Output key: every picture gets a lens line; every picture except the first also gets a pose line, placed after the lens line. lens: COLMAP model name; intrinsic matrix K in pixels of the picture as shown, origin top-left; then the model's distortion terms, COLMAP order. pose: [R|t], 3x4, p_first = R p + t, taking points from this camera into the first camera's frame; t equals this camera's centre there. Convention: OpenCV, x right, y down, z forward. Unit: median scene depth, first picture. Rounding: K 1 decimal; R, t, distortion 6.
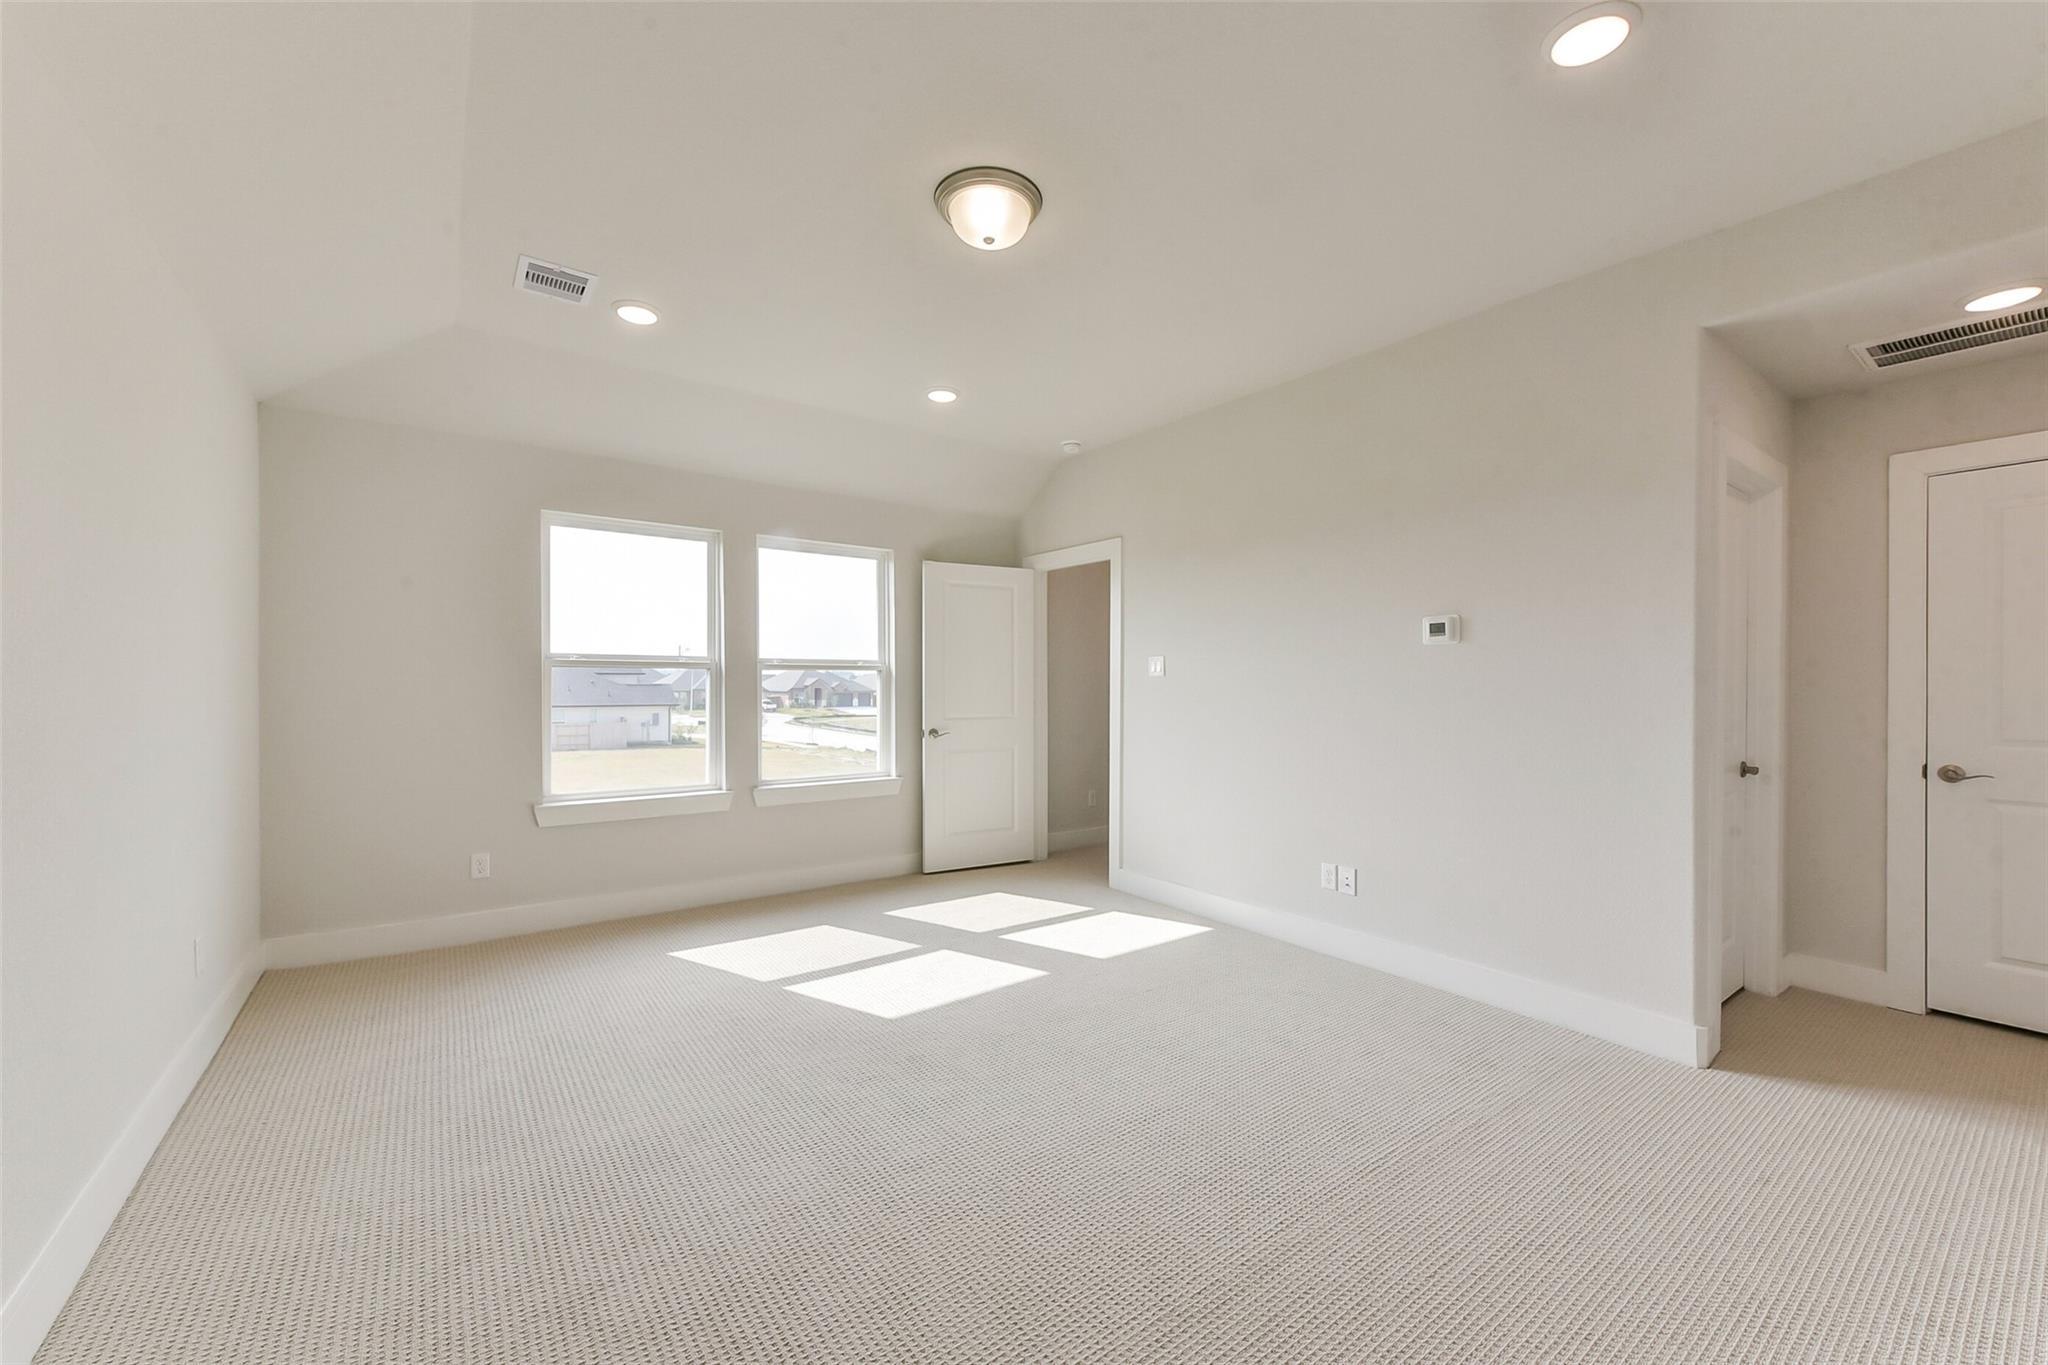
lens RADIAL K [[801.4, 0, 1029.7], [0, 801.4, 685.2], [0, 0, 1]] dist [0.000793, 0.000078]
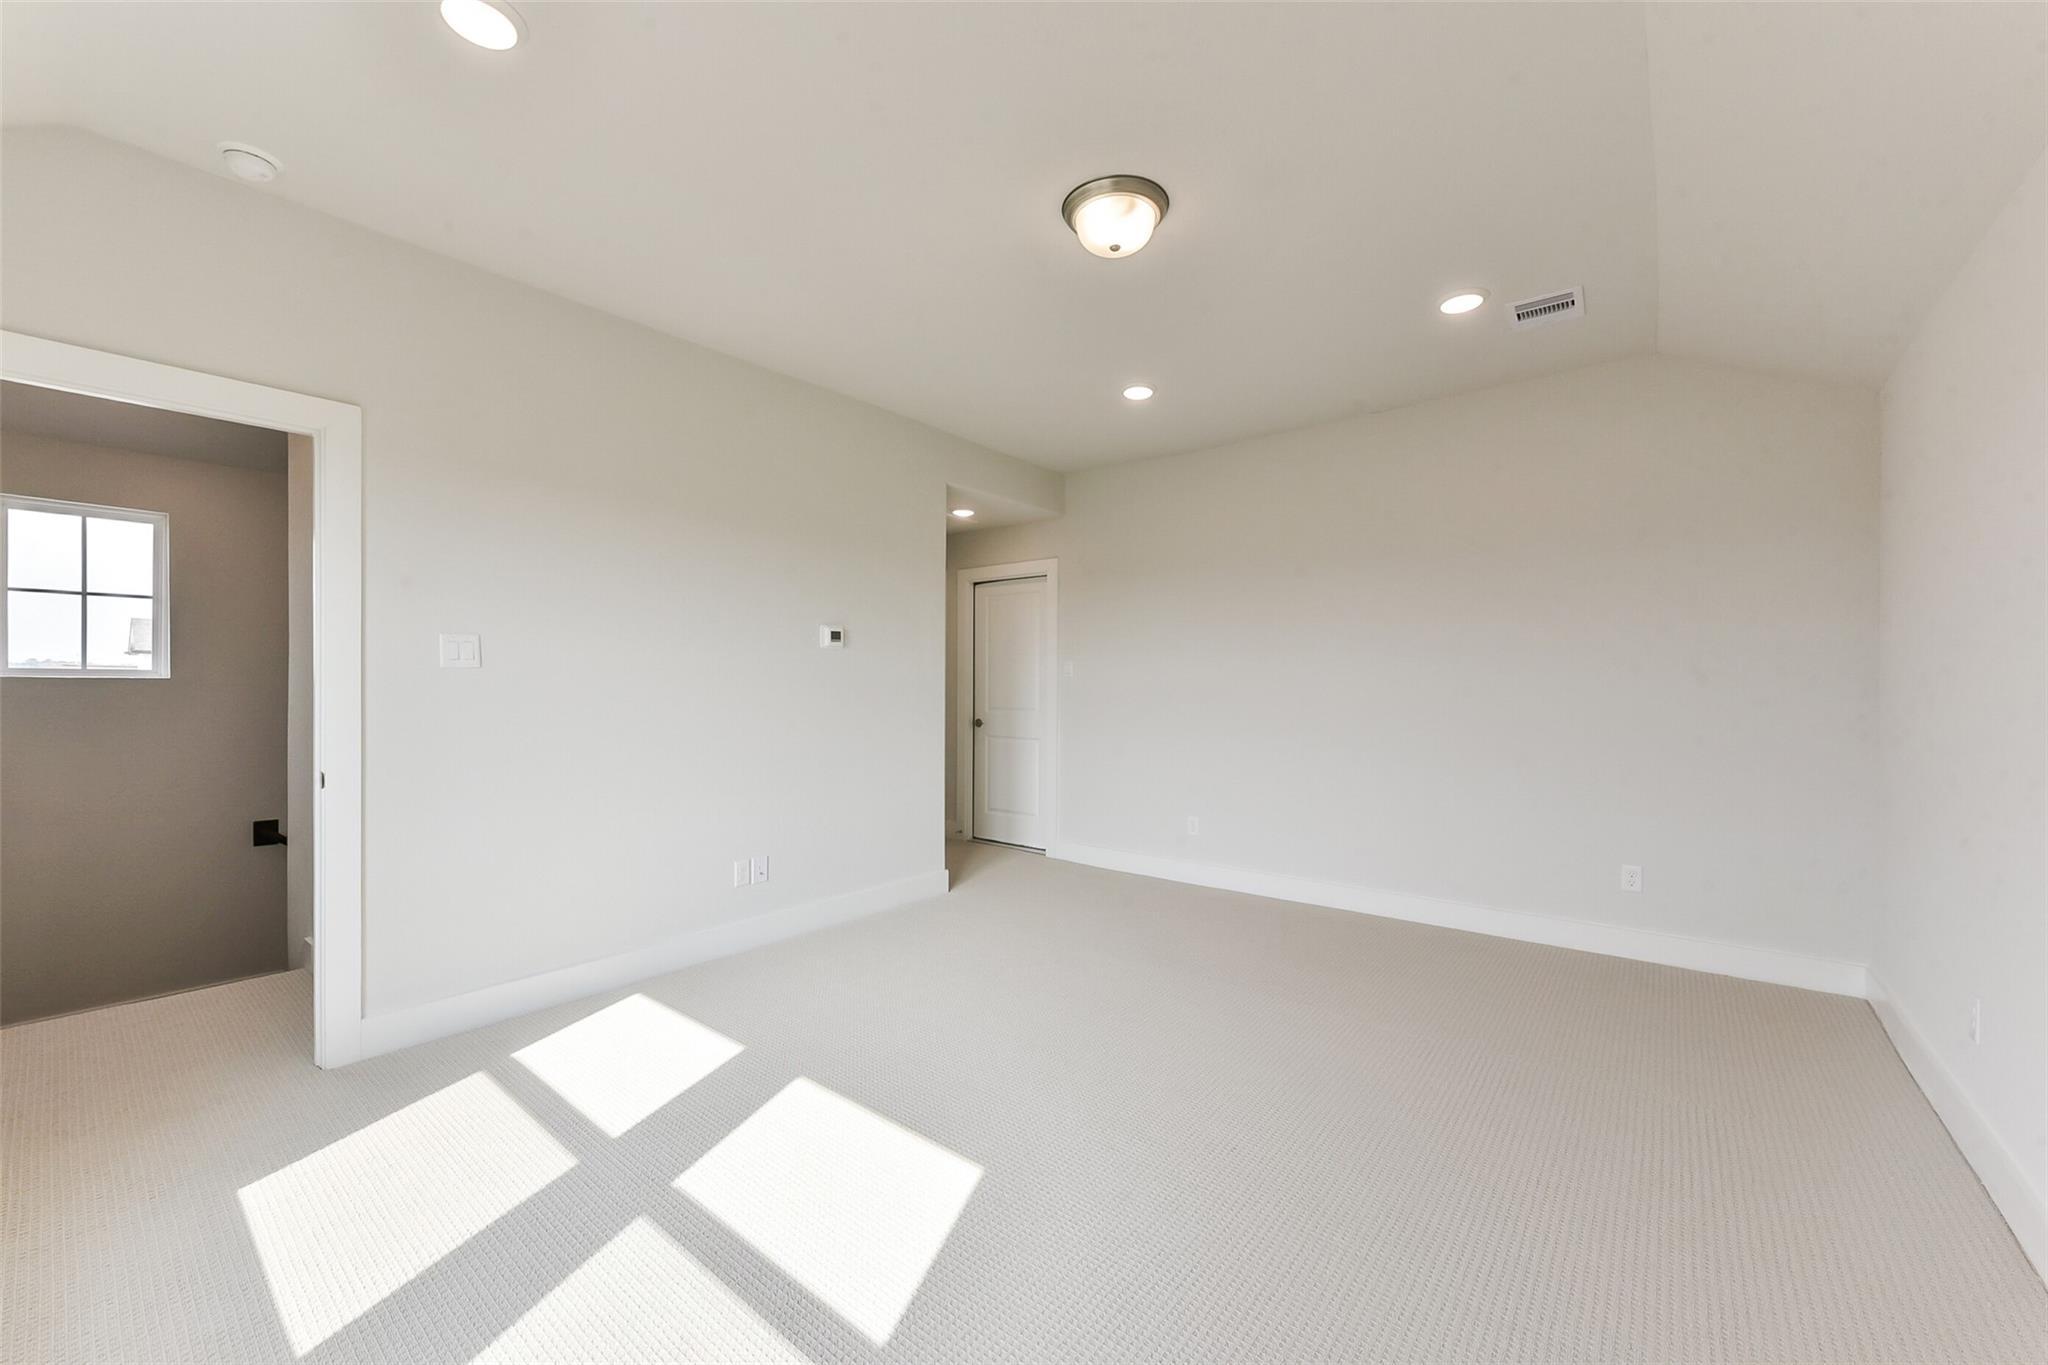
lens RADIAL K [[801.4, 0, 1029.7], [0, 801.4, 685.2], [0, 0, 1]] dist [0.000793, 0.000078]
pose [[-0.262463, -0.009421, 0.964896, -0.698966], [-0.003524, 0.999955, 0.008804, -0.005366], [-0.964936, -0.001089, -0.262485, 0.939837]]
